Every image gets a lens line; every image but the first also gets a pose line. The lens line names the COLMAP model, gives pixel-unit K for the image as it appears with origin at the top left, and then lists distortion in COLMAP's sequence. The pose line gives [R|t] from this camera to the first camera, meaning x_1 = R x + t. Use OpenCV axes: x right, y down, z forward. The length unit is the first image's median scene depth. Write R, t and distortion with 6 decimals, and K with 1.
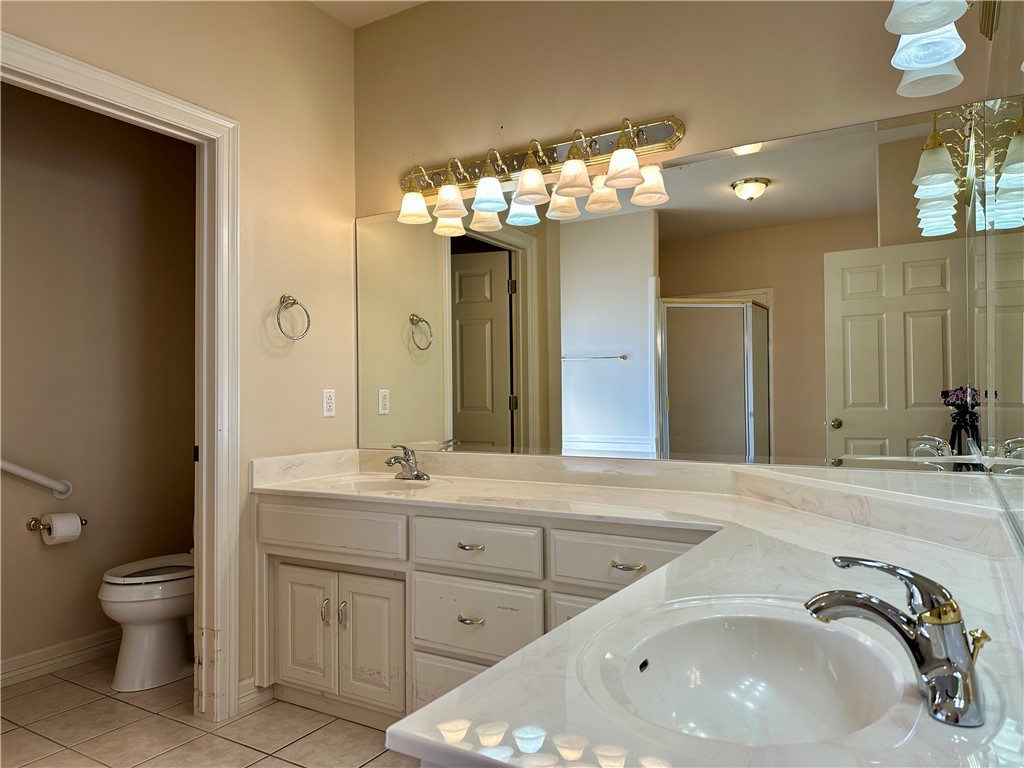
lens RADIAL K [[712.4, 0, 519.7], [0, 712.4, 384.7], [0, 0, 1]] dist [0.077444, -0.103213]
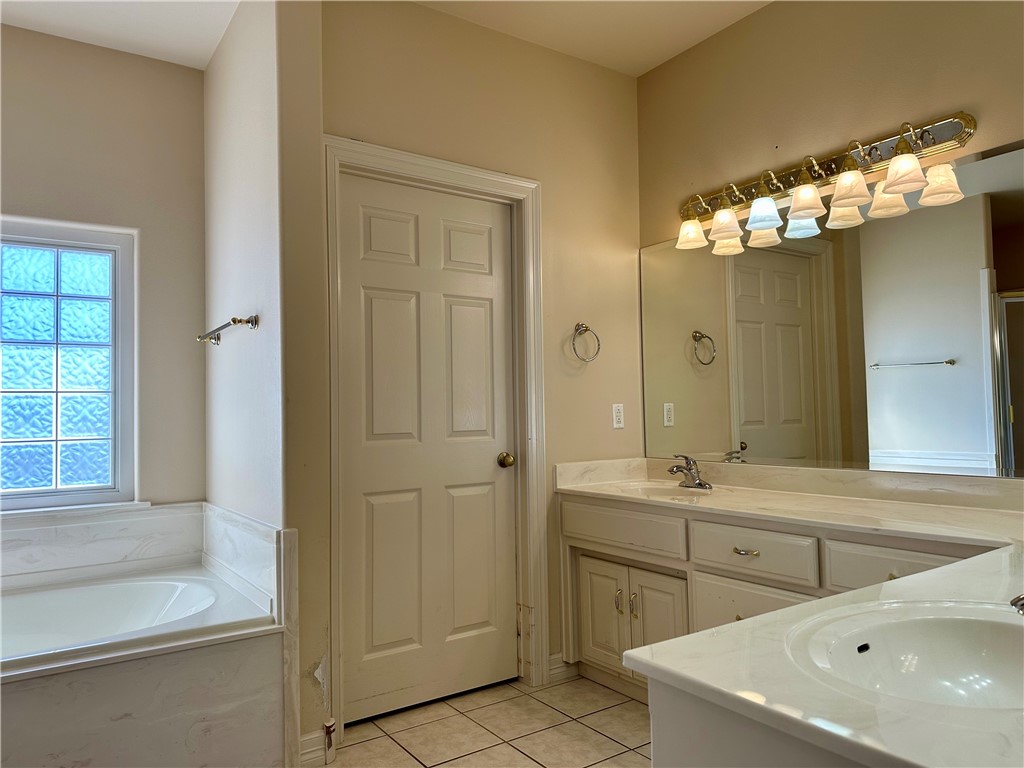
lens RADIAL K [[712.4, 0, 519.7], [0, 712.4, 384.7], [0, 0, 1]] dist [0.077444, -0.103213]
pose [[0.913179, -0.023974, -0.406853, 0.051843], [0.017599, 0.999657, -0.019405, -0.004747], [0.407179, 0.010560, 0.913287, -0.089400]]
